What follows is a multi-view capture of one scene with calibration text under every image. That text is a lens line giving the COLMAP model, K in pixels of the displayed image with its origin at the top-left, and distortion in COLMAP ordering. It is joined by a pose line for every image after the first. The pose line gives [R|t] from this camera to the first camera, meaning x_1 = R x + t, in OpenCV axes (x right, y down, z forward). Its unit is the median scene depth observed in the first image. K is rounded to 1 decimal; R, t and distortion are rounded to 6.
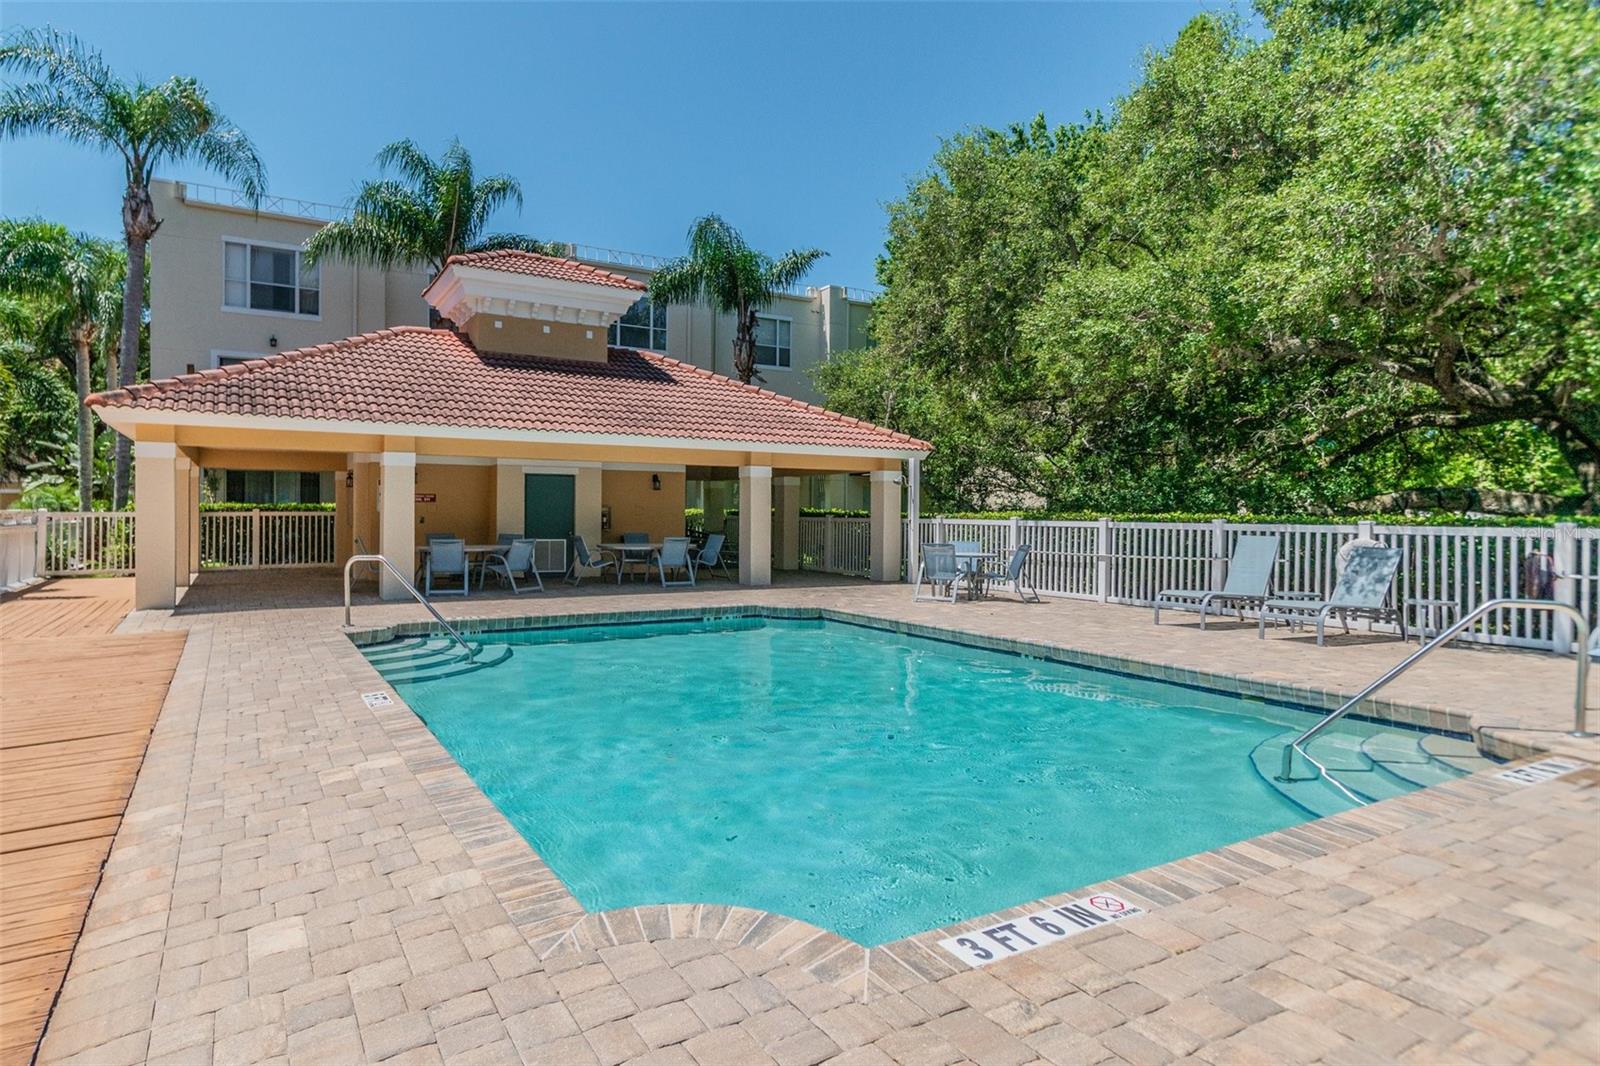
lens RADIAL K [[895.8, 0, 799.0], [0, 895.8, 520.9], [0, 0, 1]] dist [0.008853, 0.000766]
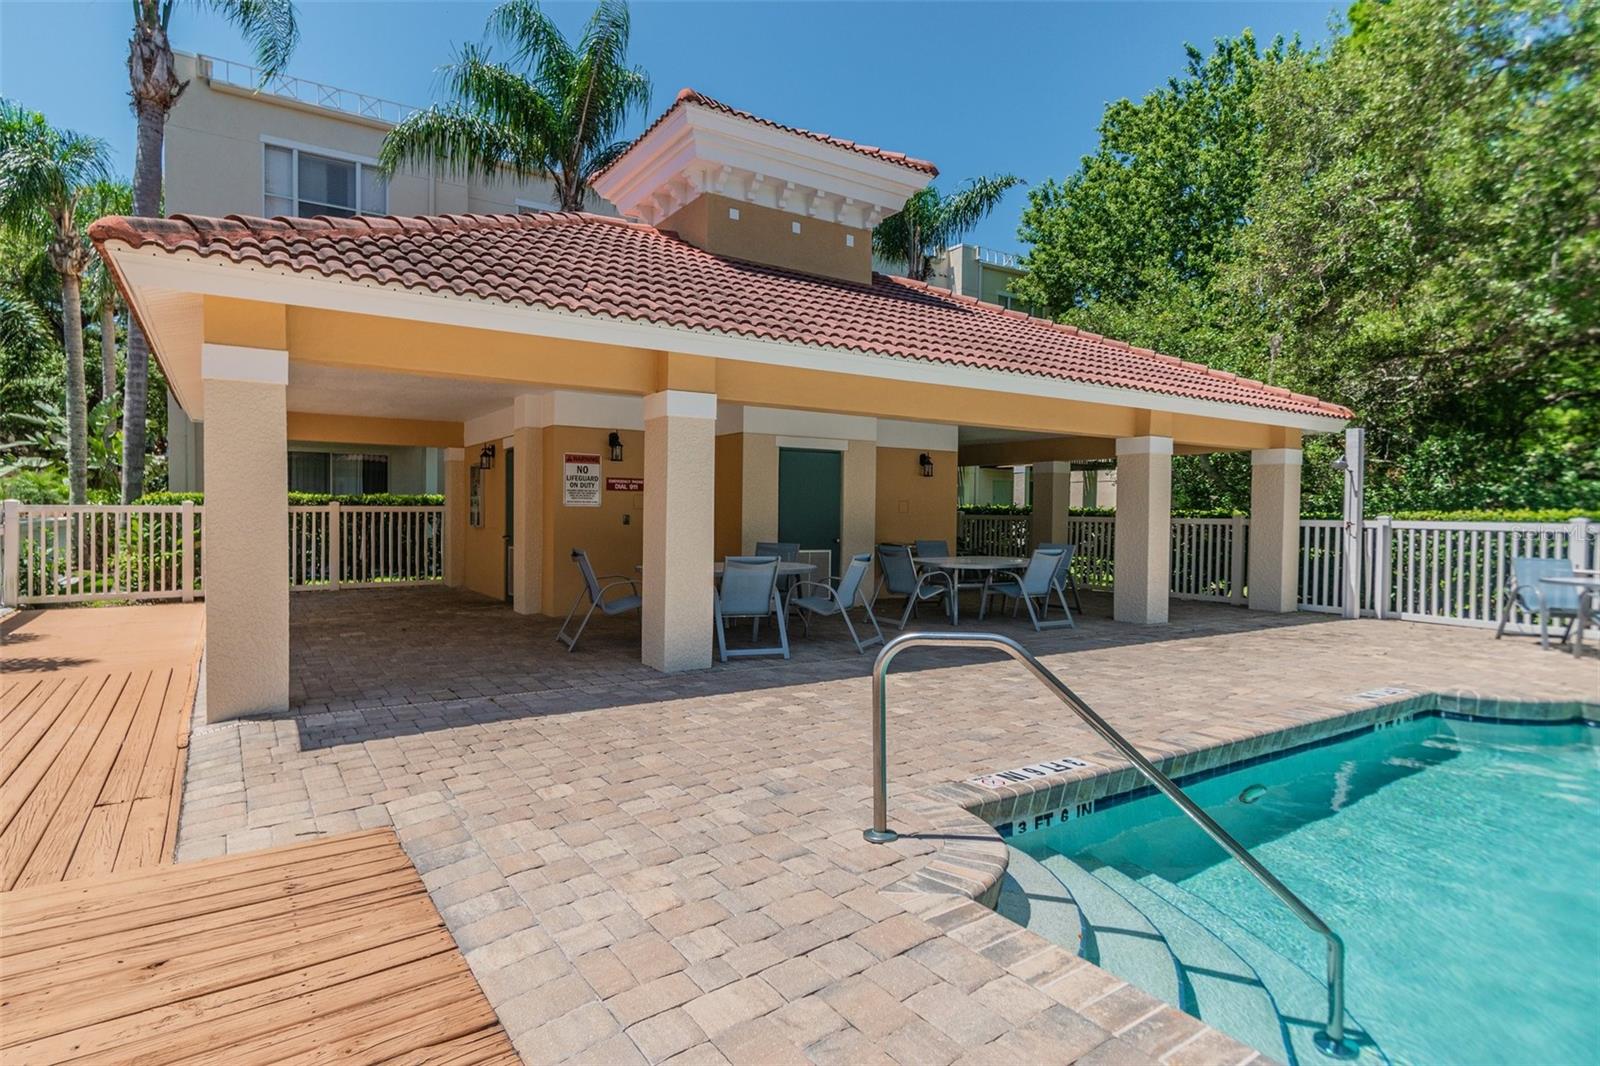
lens RADIAL K [[865.4, 0, 800.0], [0, 865.4, 533.0], [0, 0, 1]] dist [0.011385, 0.000863]
pose [[0.999704, 0.002891, 0.024142, -0.291055], [-0.003321, 0.999836, 0.017787, -0.002587], [-0.024087, -0.017862, 0.999550, 0.361595]]
